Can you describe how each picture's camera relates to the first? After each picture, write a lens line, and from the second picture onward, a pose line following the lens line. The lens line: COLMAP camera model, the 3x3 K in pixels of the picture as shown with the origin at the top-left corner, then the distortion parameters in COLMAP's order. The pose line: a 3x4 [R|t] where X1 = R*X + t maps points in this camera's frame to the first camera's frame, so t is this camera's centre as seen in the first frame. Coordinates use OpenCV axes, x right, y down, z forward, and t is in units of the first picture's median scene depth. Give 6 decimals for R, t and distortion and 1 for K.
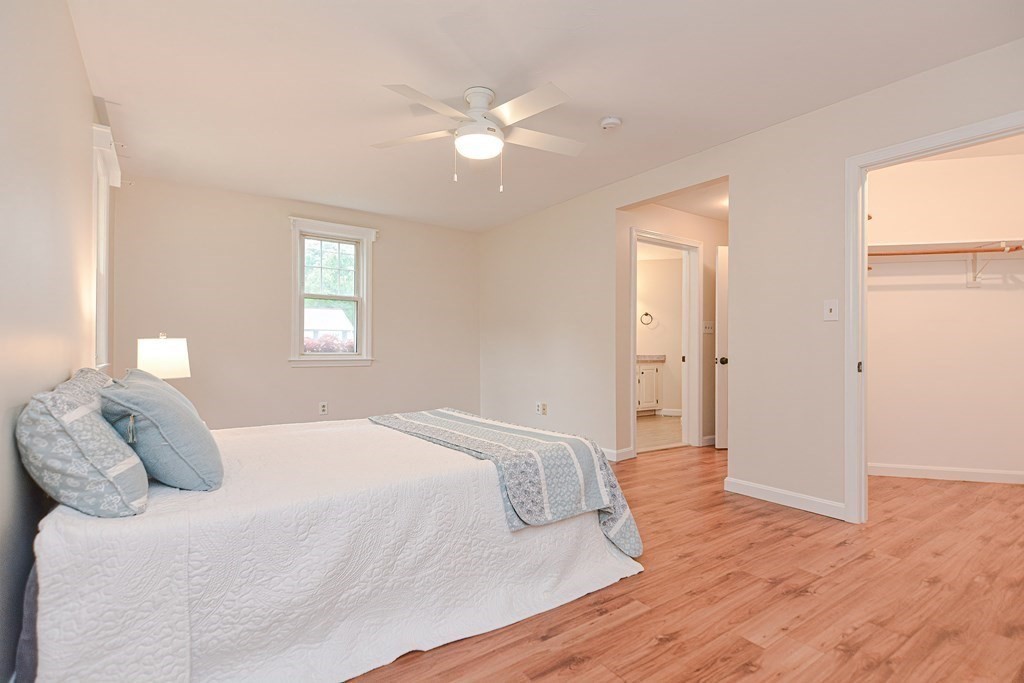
lens RADIAL K [[494.2, 0, 523.4], [0, 494.2, 350.4], [0, 0, 1]] dist [-0.000362, -0.001575]
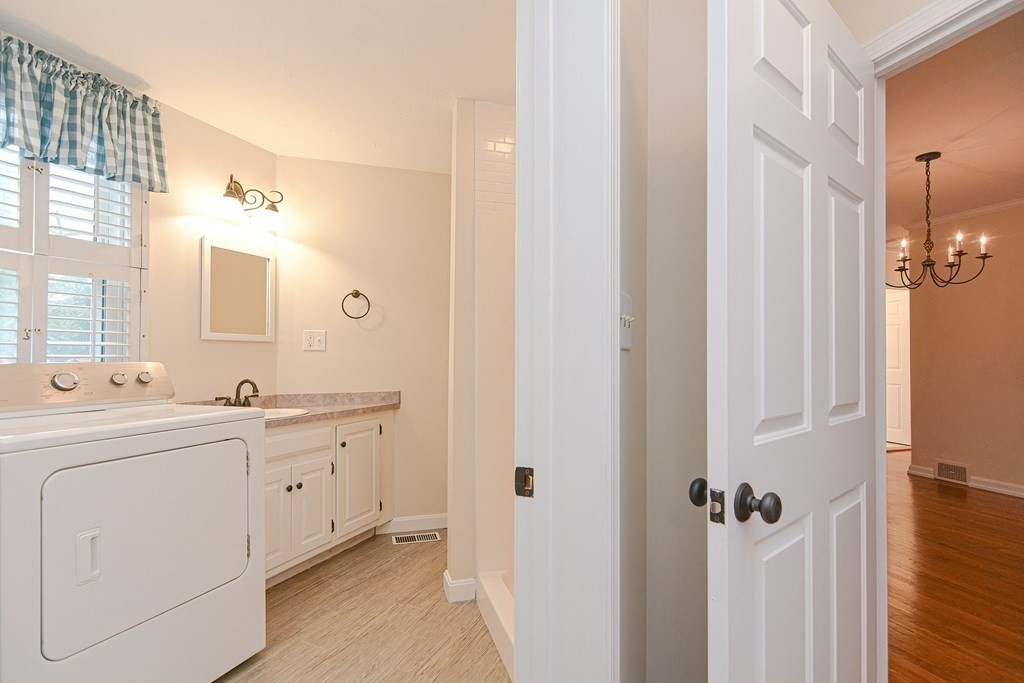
lens RADIAL K [[494.2, 0, 523.4], [0, 494.2, 350.4], [0, 0, 1]] dist [-0.000362, -0.001575]
pose [[0.854277, 0.010736, 0.519707, 0.156319], [-0.003685, 0.999887, -0.014597, -0.021126], [-0.519805, 0.010555, 0.854220, 0.582297]]
